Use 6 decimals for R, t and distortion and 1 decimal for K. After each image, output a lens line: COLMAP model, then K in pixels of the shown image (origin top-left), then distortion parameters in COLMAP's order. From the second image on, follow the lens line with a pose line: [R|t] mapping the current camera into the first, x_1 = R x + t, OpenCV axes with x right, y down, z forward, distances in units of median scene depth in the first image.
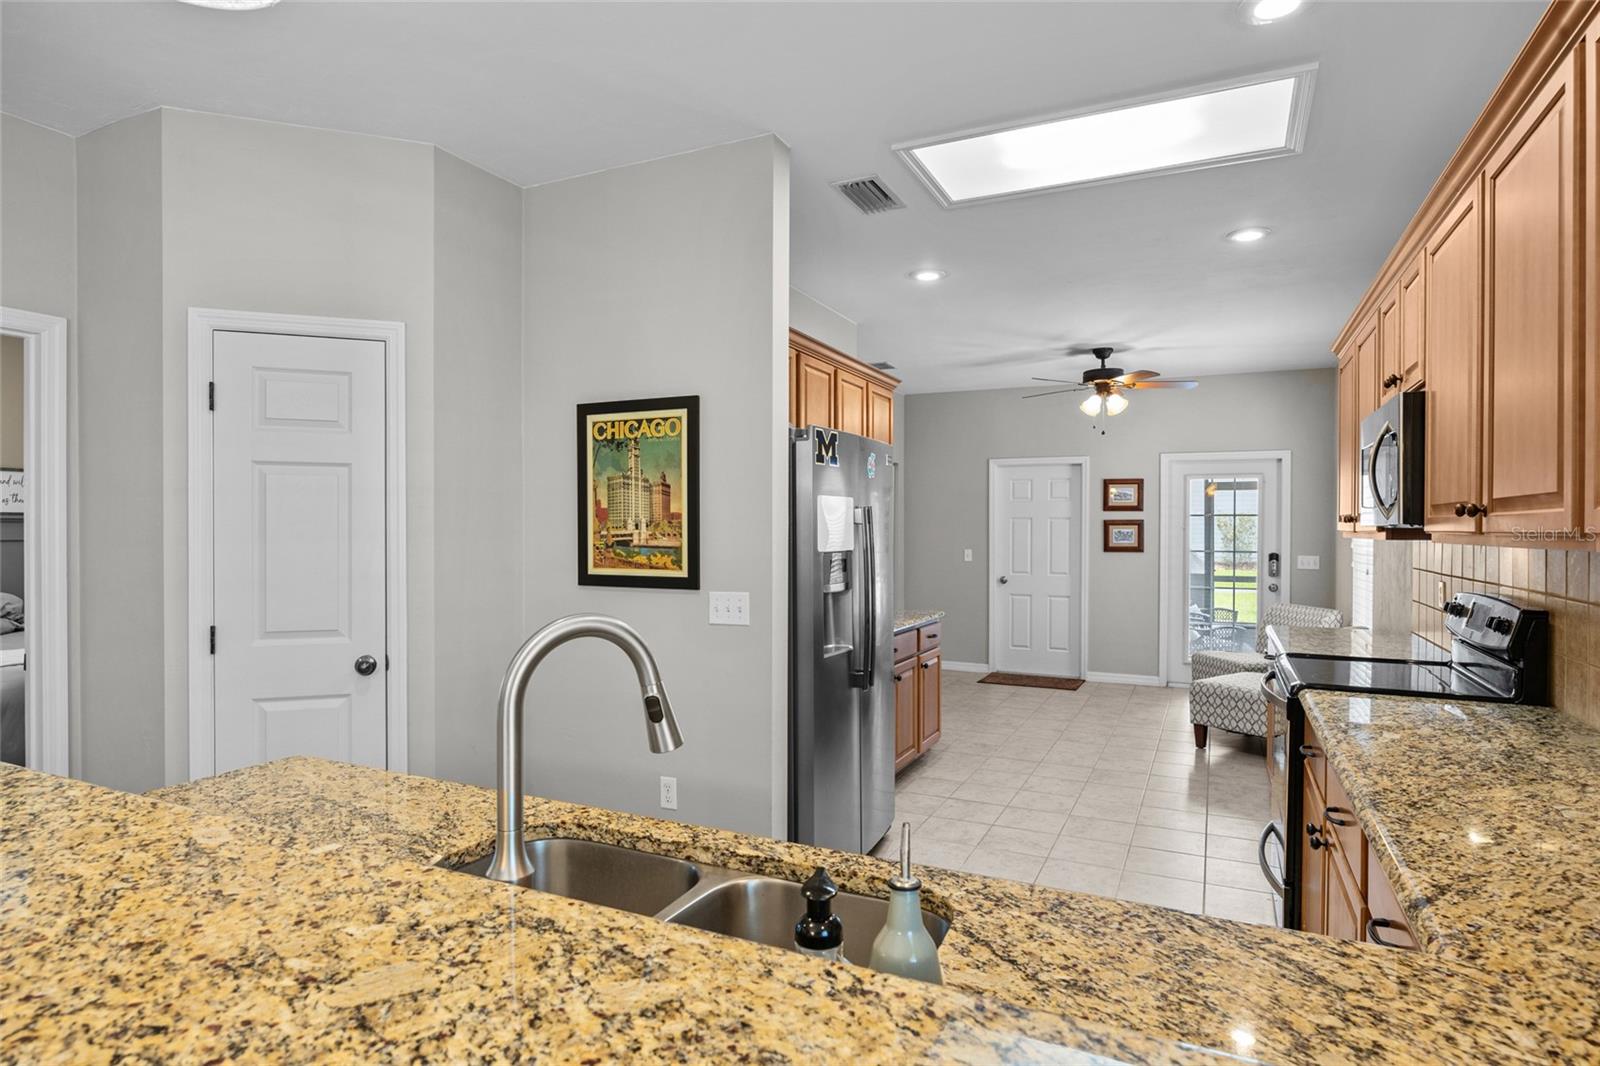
lens RADIAL K [[859.2, 0, 805.7], [0, 859.2, 536.0], [0, 0, 1]] dist [-0.006541, -0.000503]
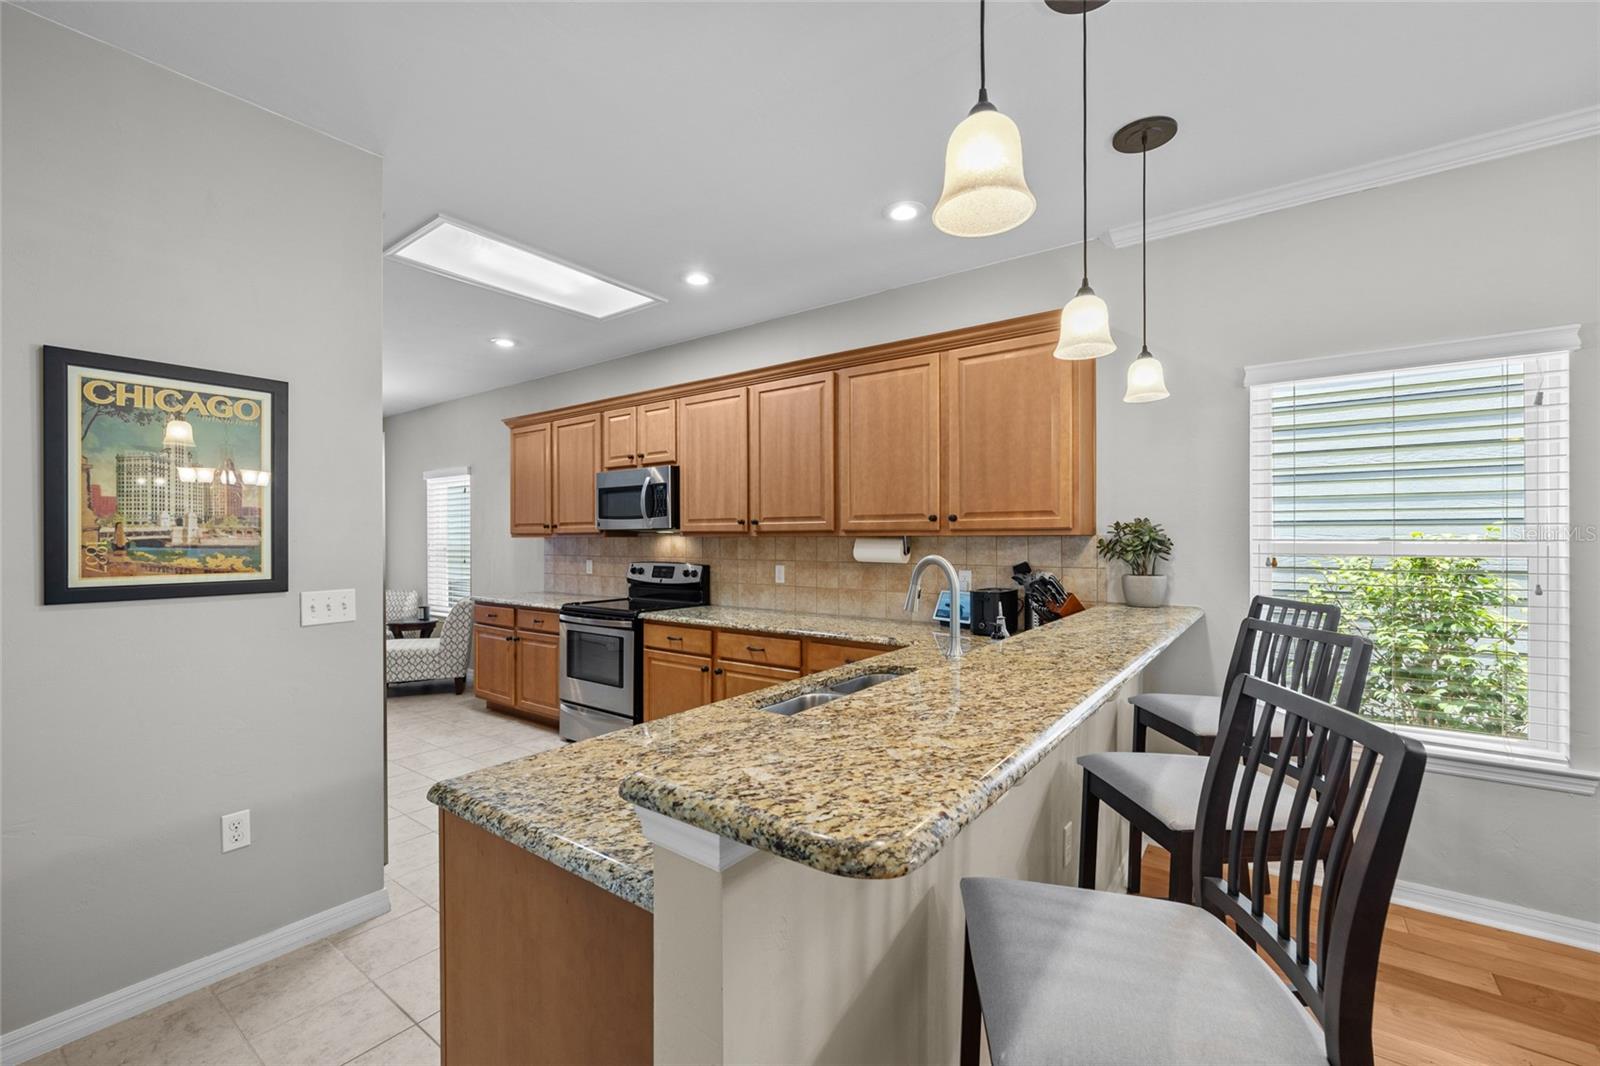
lens RADIAL K [[673.6, 0, 789.5], [0, 673.6, 535.6], [0, 0, 1]] dist [-0.002804, -0.001086]
pose [[0.202657, -0.000071, 0.979250, -0.702583], [0.011313, 0.999933, -0.002269, 0.009565], [-0.979185, 0.011538, 0.202644, 0.310619]]
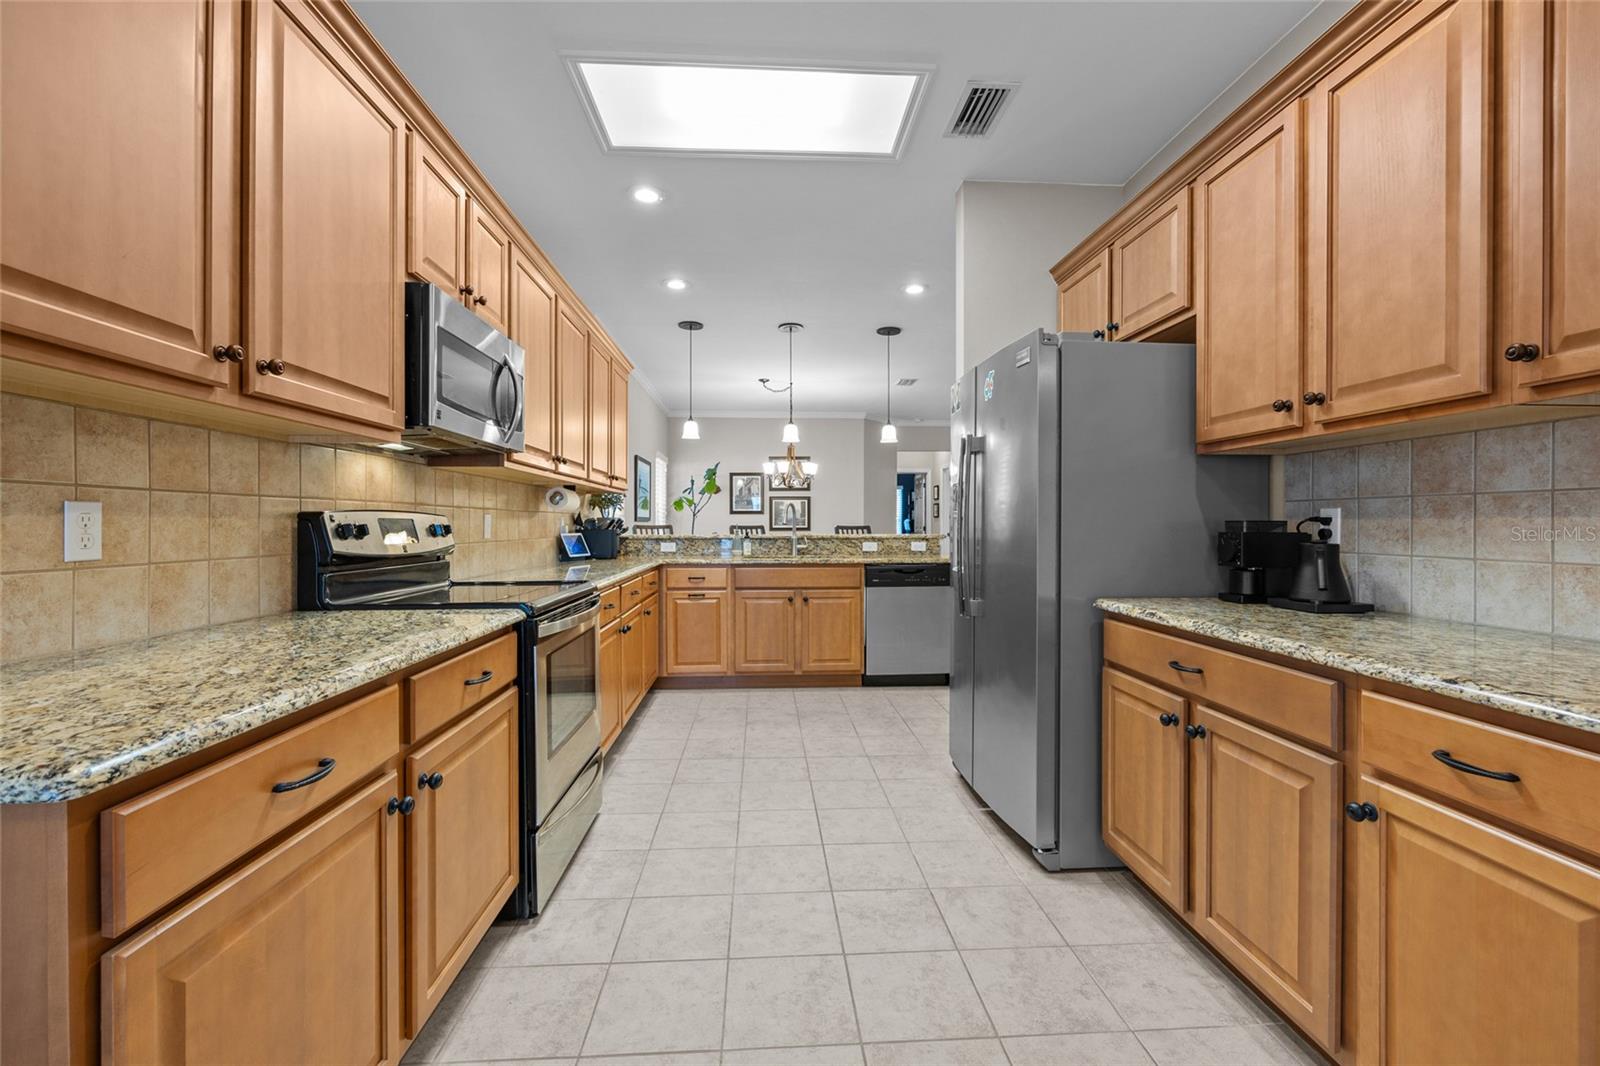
lens RADIAL K [[673.6, 0, 804.1], [0, 673.6, 524.6], [0, 0, 1]] dist [-0.002804, -0.001086]
pose [[-0.868797, -0.001566, -0.495166, 0.690364], [-0.006089, 0.999953, 0.007520, 0.069574], [0.495131, 0.009548, -0.868766, 1.721273]]
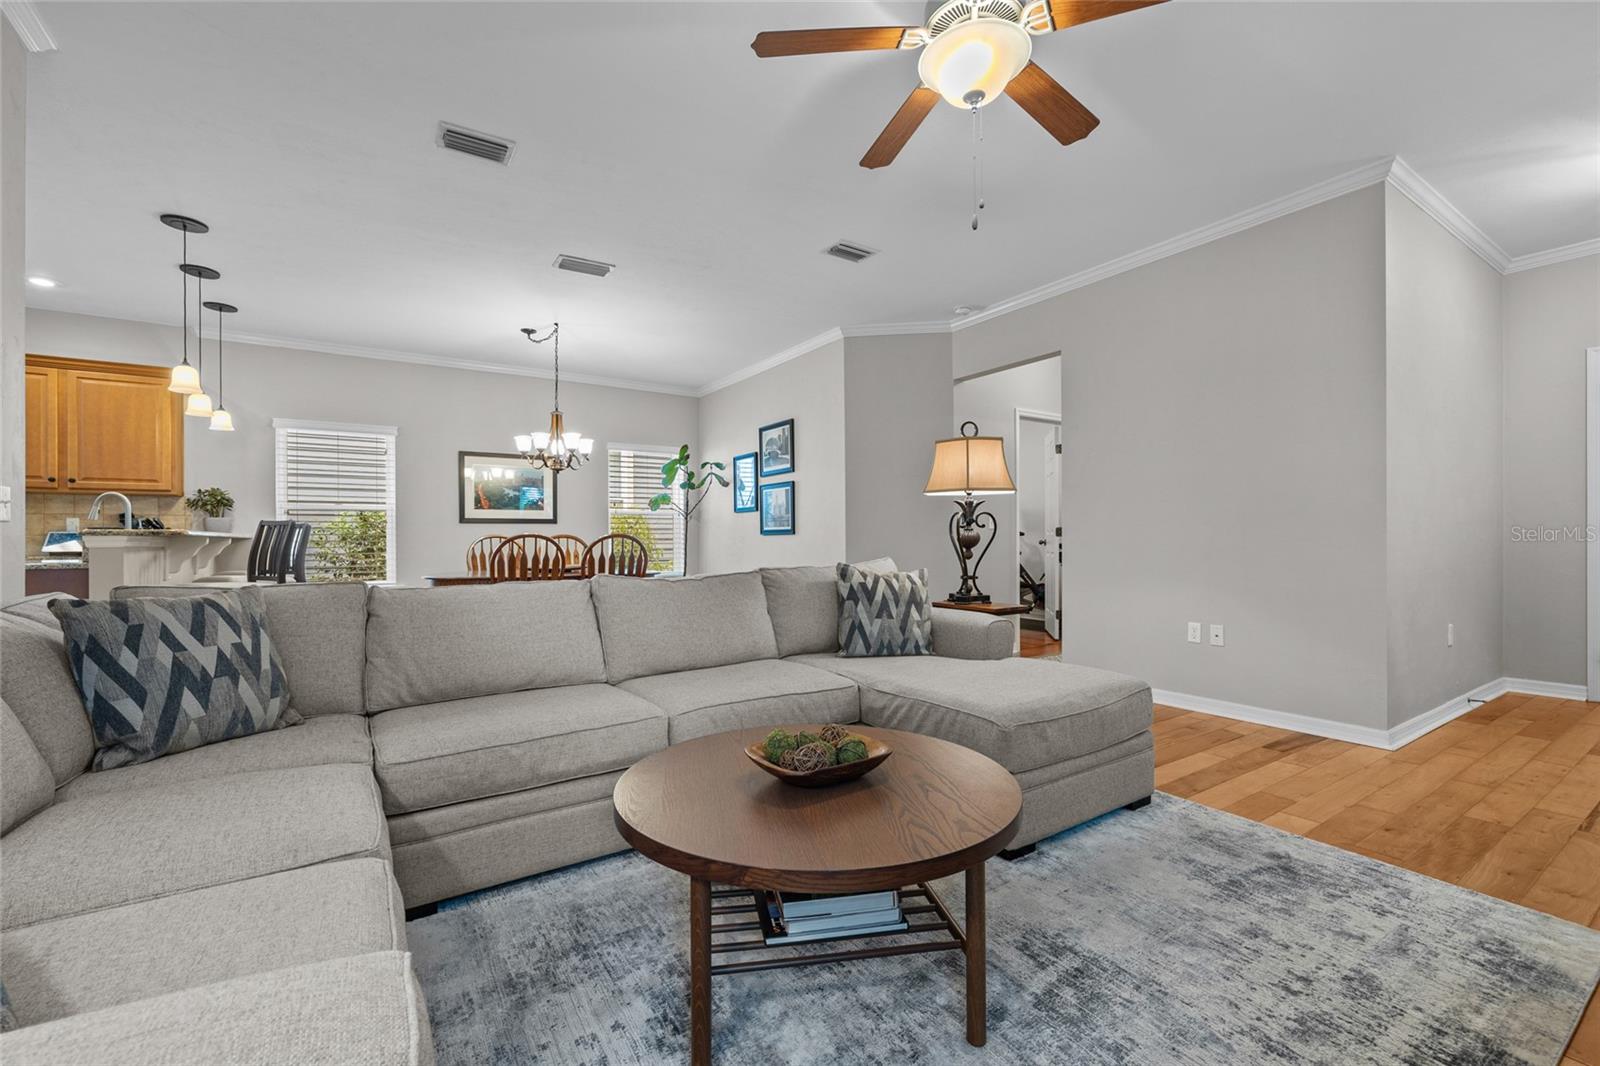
lens RADIAL K [[673.6, 0, 794.9], [0, 673.6, 544.4], [0, 0, 1]] dist [-0.002804, -0.001086]
pose [[-0.853943, -0.003831, 0.520352, -1.911818], [0.006361, 0.999821, 0.017799, 0.116632], [-0.520327, 0.018510, -0.853766, 0.739375]]
